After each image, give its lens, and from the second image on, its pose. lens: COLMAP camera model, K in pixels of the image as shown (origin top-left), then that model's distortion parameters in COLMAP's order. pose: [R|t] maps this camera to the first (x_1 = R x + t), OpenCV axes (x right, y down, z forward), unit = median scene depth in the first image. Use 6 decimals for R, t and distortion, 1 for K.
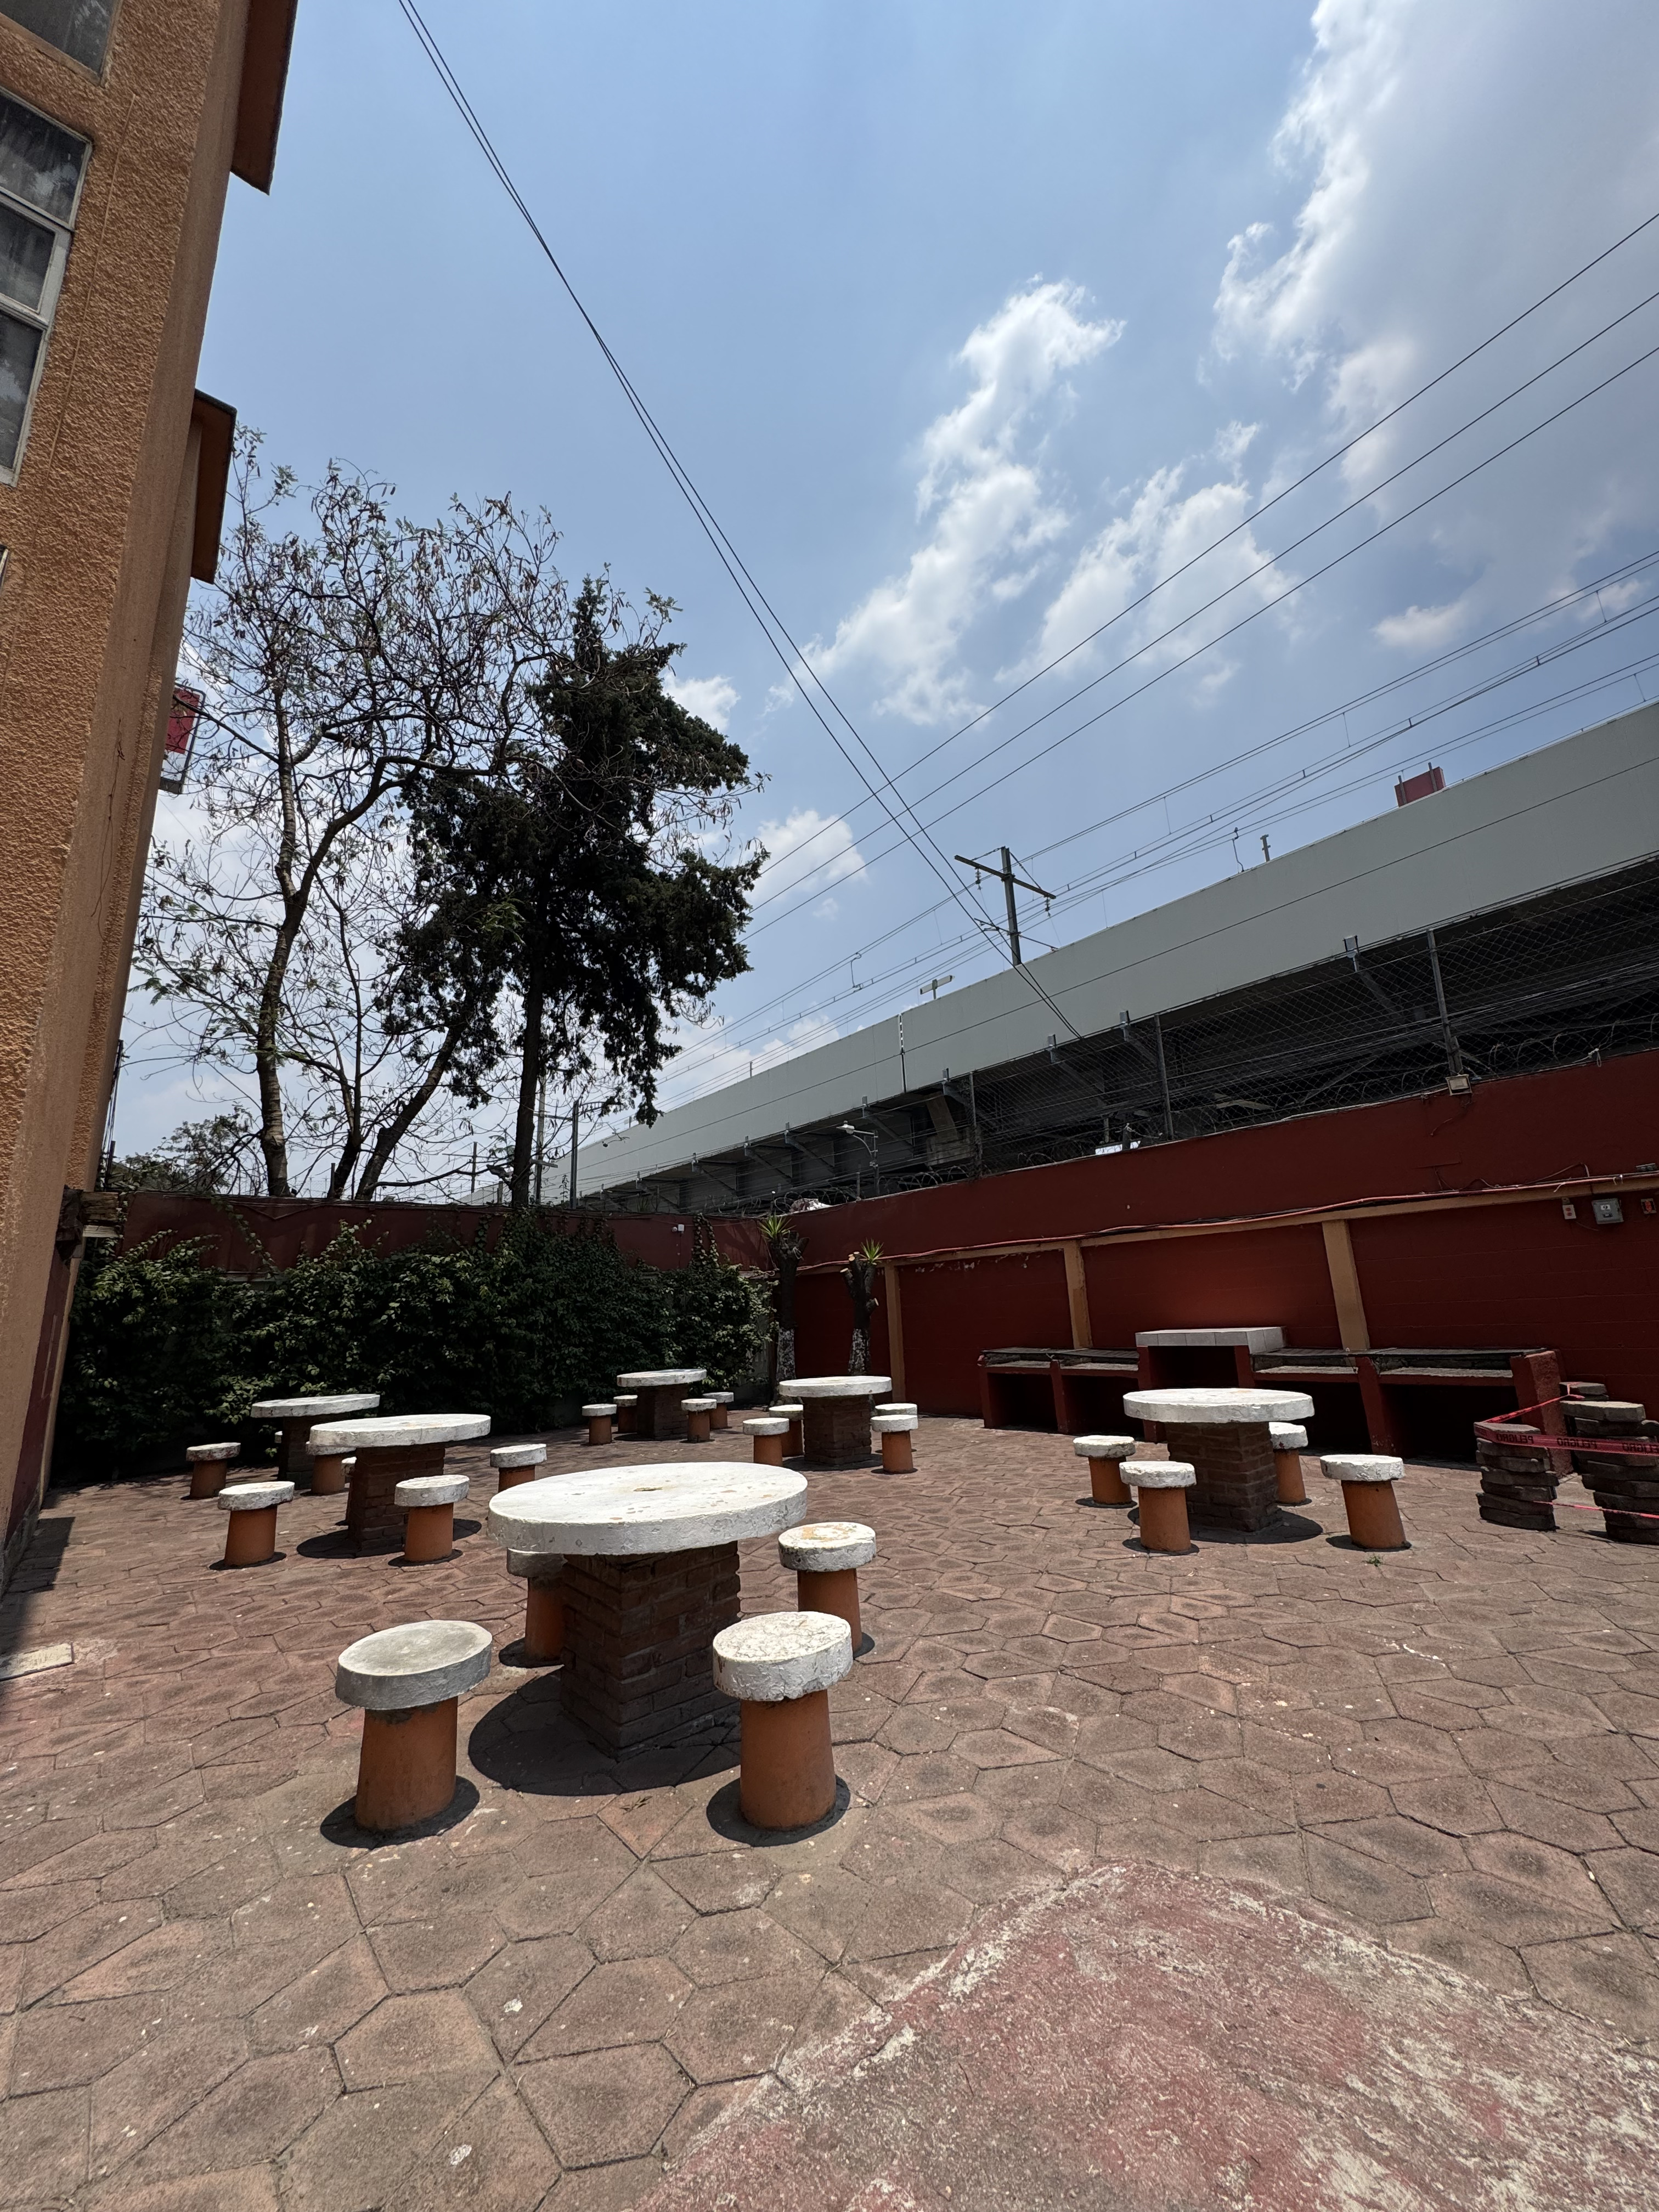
lens RADIAL K [[882.7, 0, 832.2], [0, 882.7, 1095.3], [0, 0, 1]] dist [-0.001167, -0.000012]
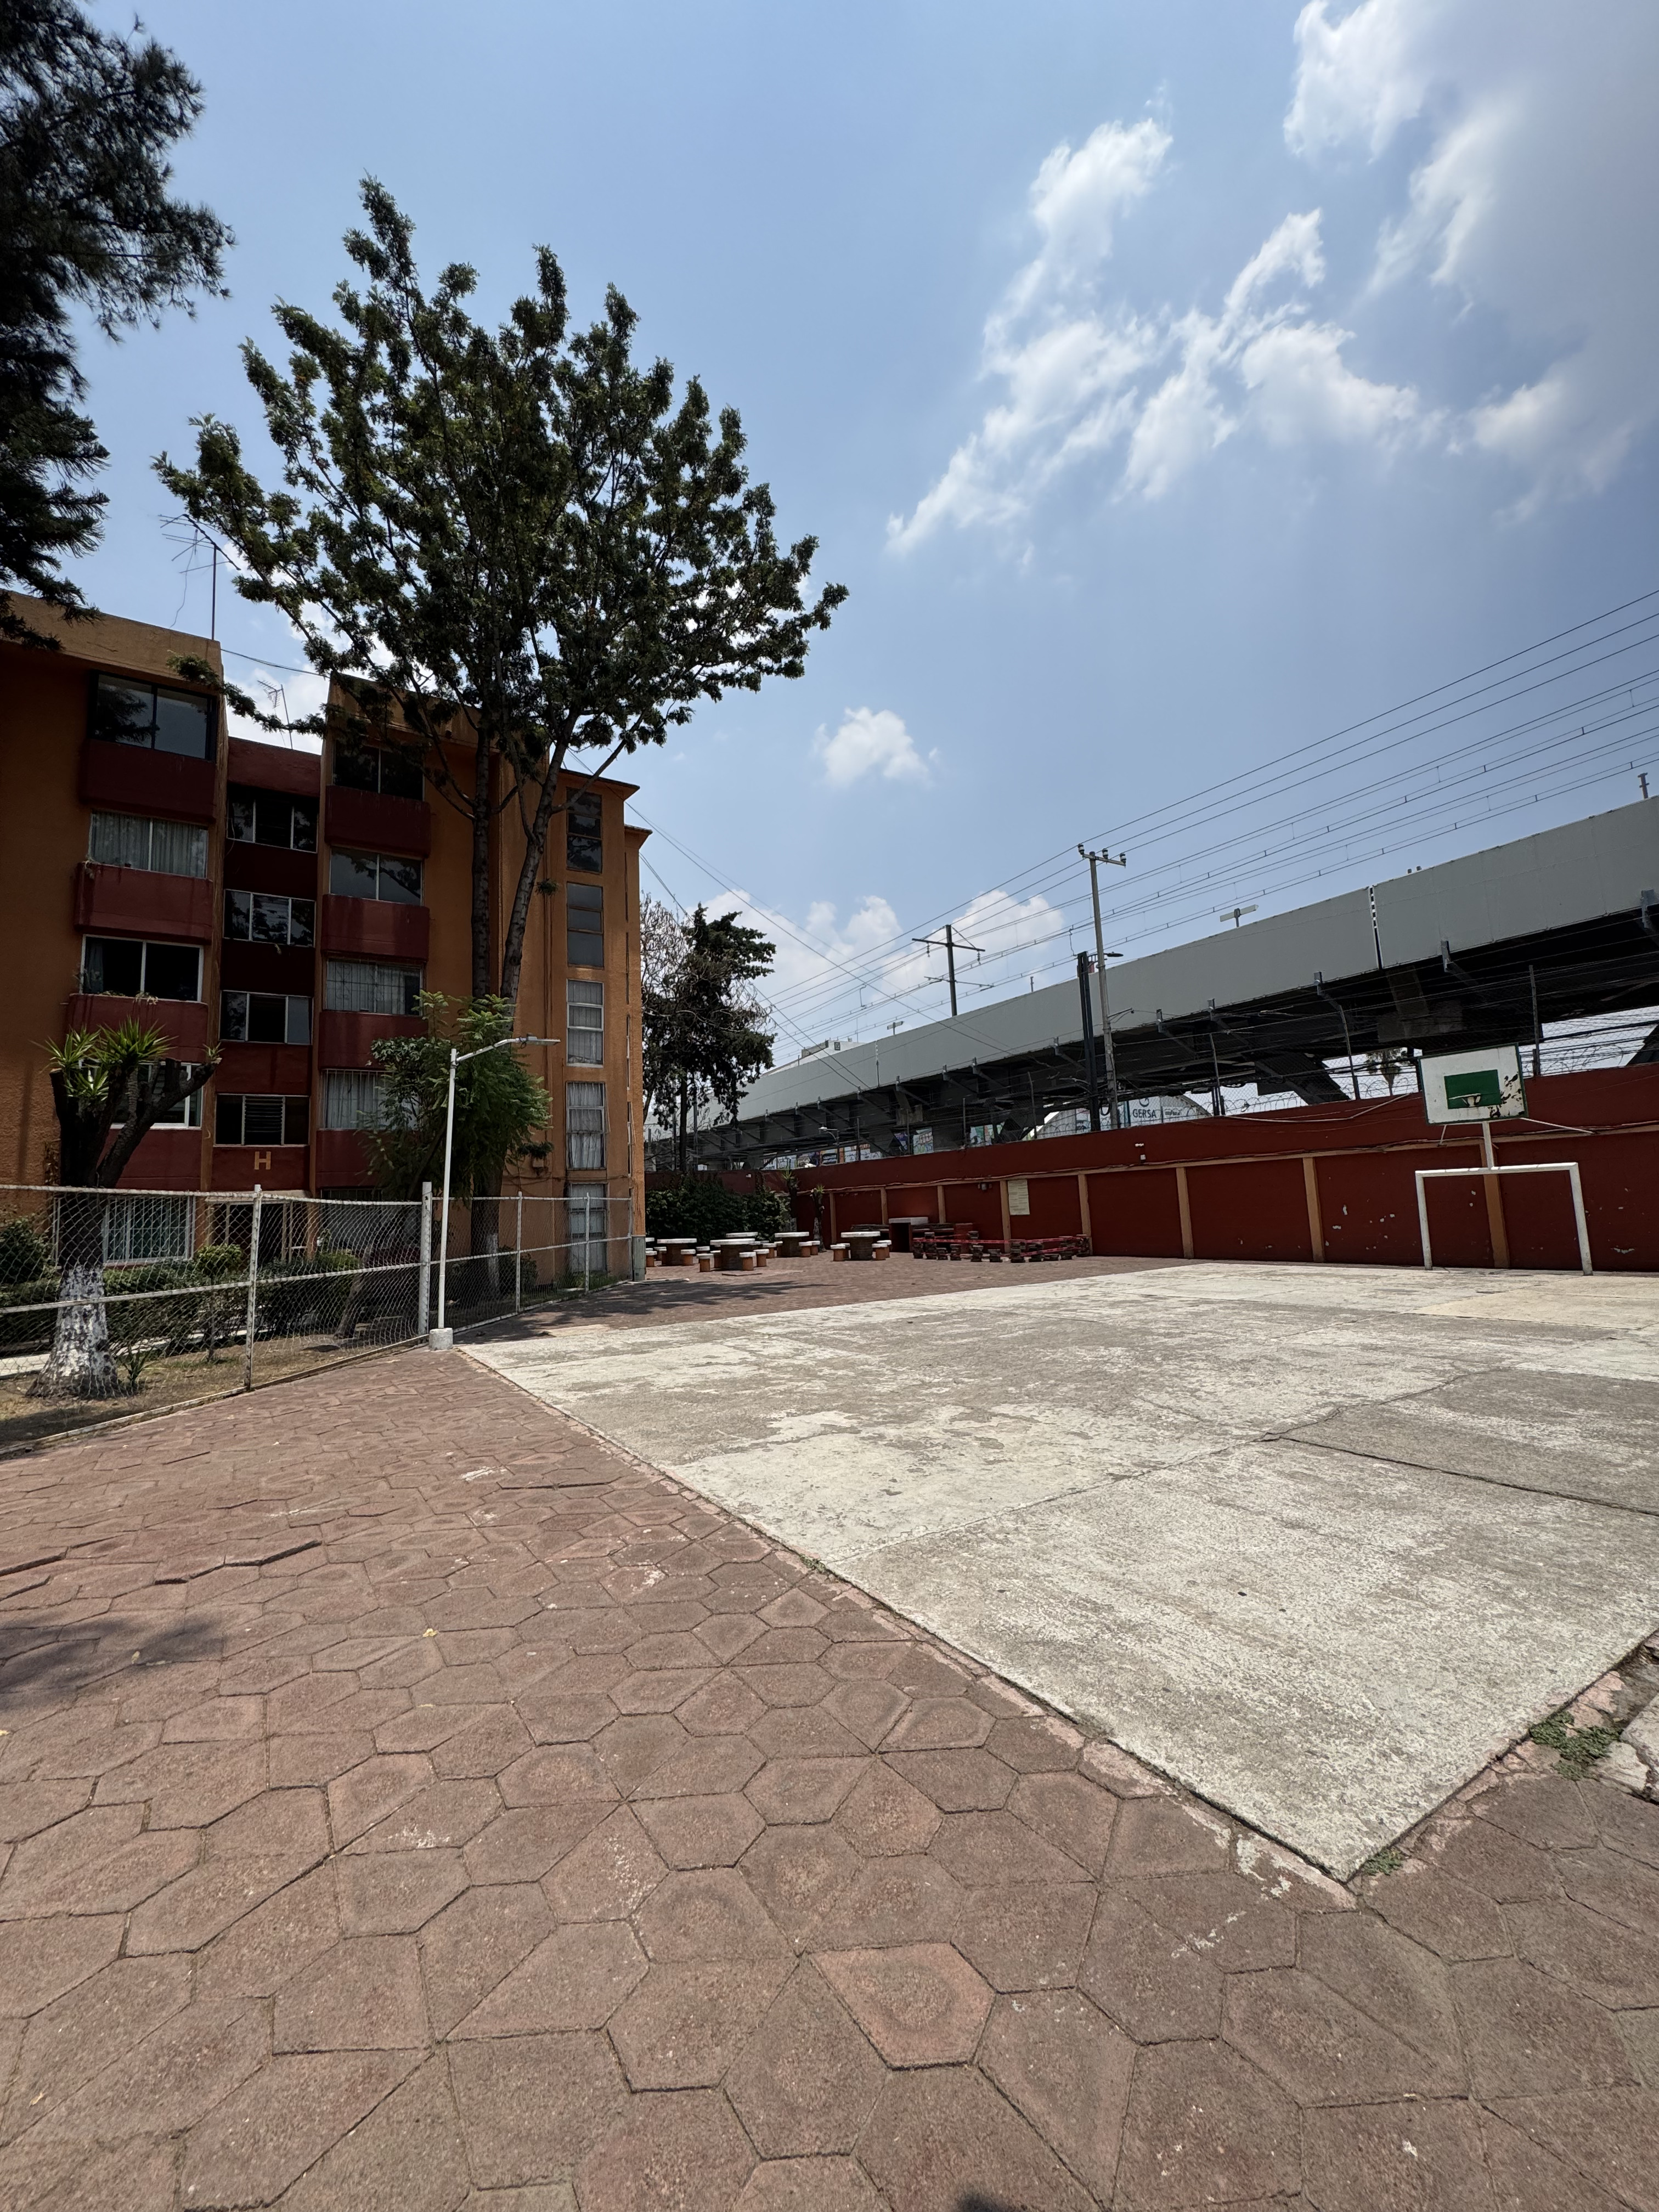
lens RADIAL K [[882.7, 0, 825.7], [0, 882.7, 1109.5], [0, 0, 1]] dist [-0.001167, -0.000012]
pose [[0.994330, -0.013934, -0.105423, 0.249891], [0.027866, 0.990876, 0.131865, -0.295878], [0.102624, -0.134055, 0.985646, -1.141484]]
